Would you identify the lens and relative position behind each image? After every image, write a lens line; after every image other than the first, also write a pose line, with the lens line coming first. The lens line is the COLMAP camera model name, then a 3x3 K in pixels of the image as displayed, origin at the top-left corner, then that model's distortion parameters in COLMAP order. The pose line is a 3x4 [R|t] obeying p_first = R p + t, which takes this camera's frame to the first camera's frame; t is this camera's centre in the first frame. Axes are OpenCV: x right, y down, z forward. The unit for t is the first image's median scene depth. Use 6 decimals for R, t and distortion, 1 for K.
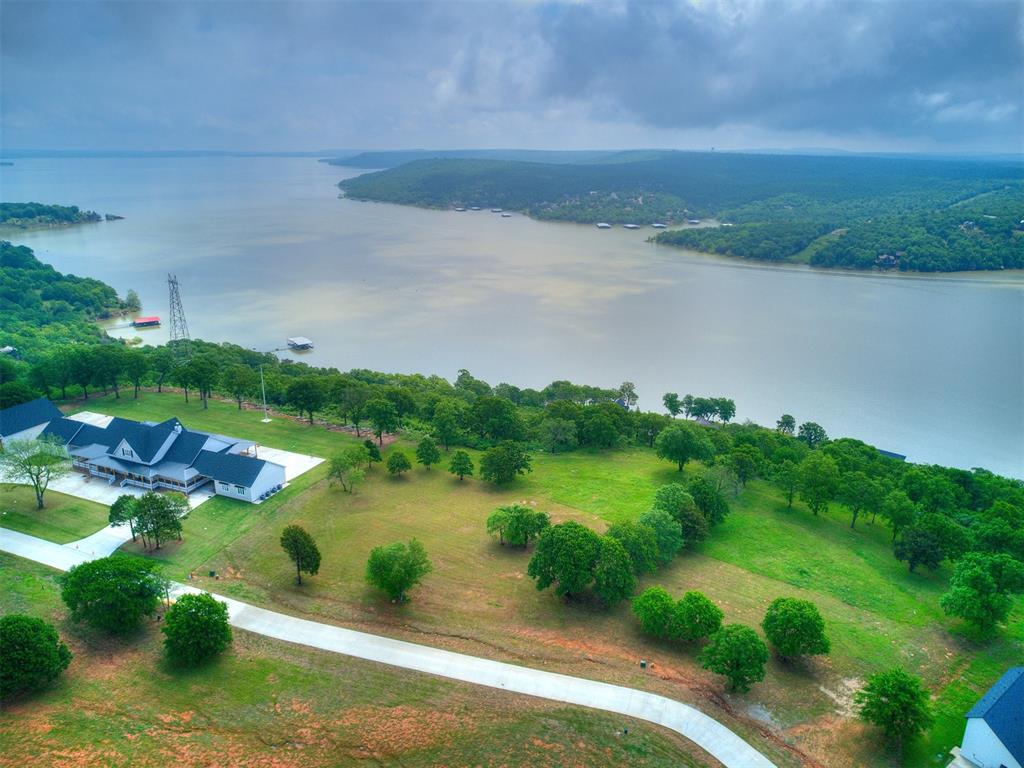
lens RADIAL K [[737.5, 0, 512.0], [0, 737.5, 384.0], [0, 0, 1]] dist [-0.081537, 0.075481]
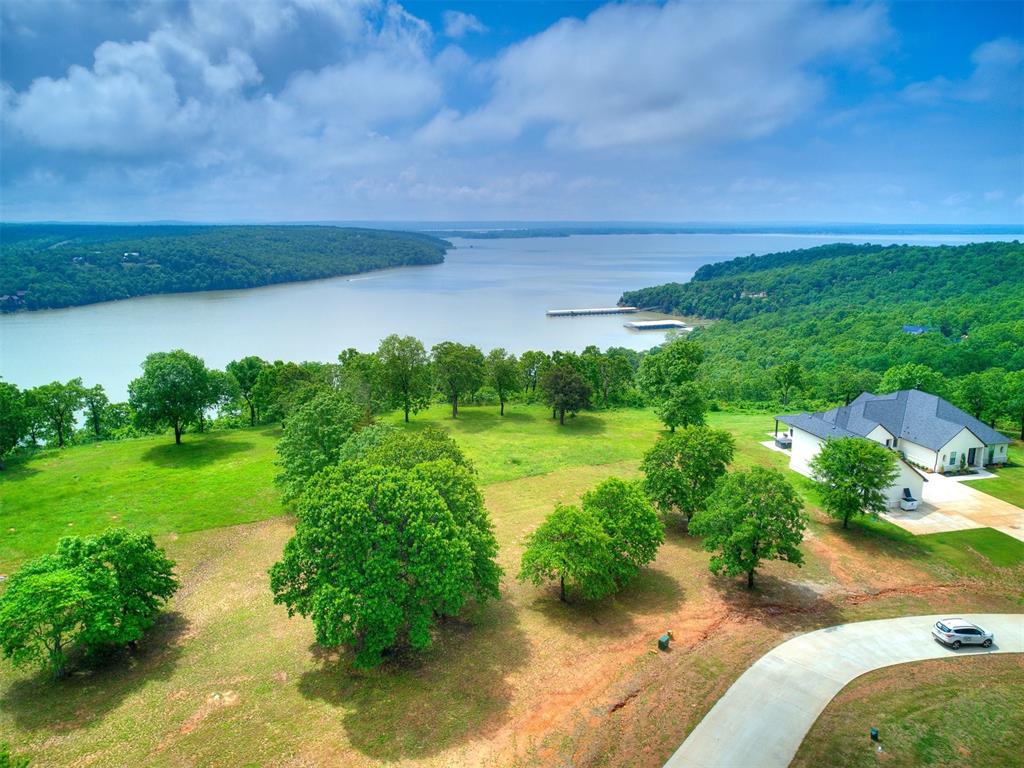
lens RADIAL K [[737.5, 0, 512.0], [0, 737.5, 384.0], [0, 0, 1]] dist [-0.081537, 0.075481]
pose [[0.405460, -0.204151, 0.891024, -0.031828], [0.286557, 0.953996, 0.088181, 0.020732], [-0.868036, 0.219576, 0.445309, 0.110769]]
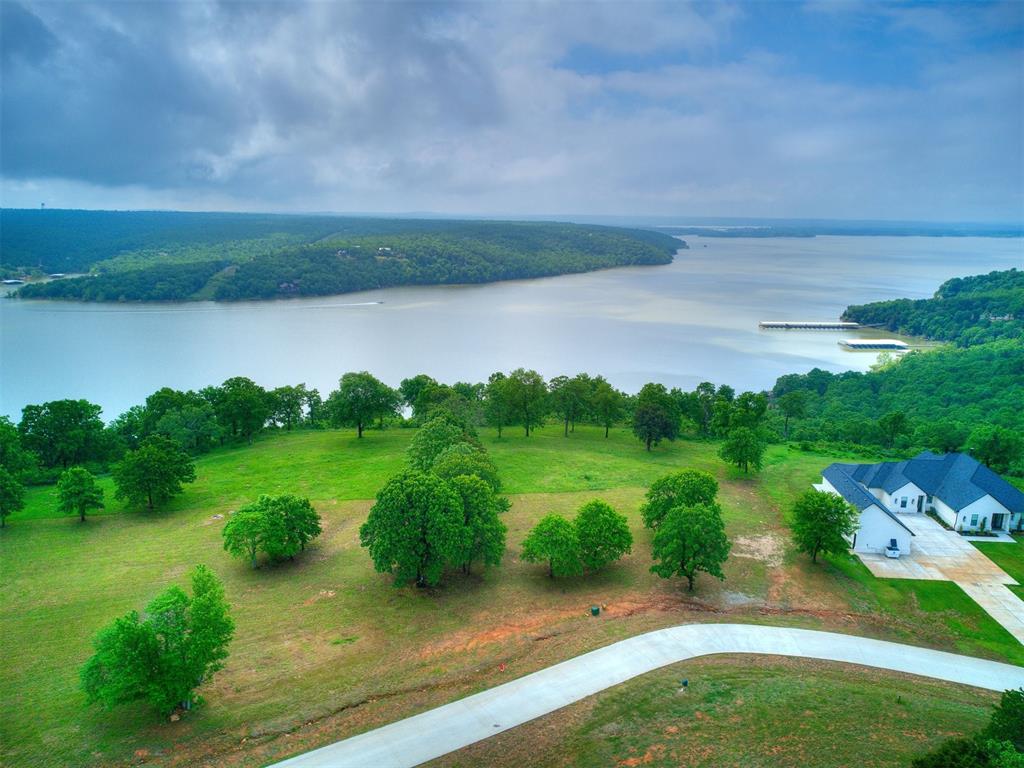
lens RADIAL K [[736.1, 0, 512.0], [0, 736.1, 384.0], [0, 0, 1]] dist [-0.061643, 0.042909]
pose [[0.670936, -0.167832, 0.722273, -0.046769], [0.225995, 0.973991, 0.016391, 0.018132], [-0.706238, 0.152233, 0.691414, 0.069729]]
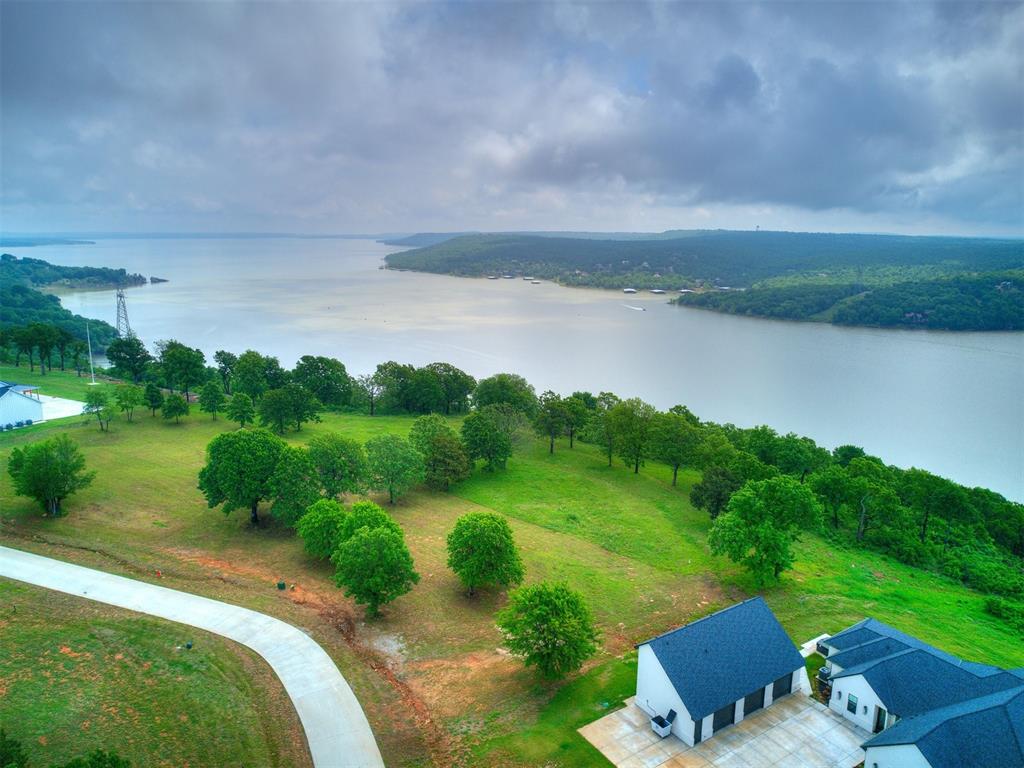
lens RADIAL K [[737.5, 0, 512.0], [0, 737.5, 384.0], [0, 0, 1]] dist [-0.081537, 0.075481]
pose [[0.997028, 0.017526, -0.075020, 0.063570], [-0.025726, 0.993624, -0.109771, 0.032761], [0.072618, 0.111374, 0.991122, 0.028676]]
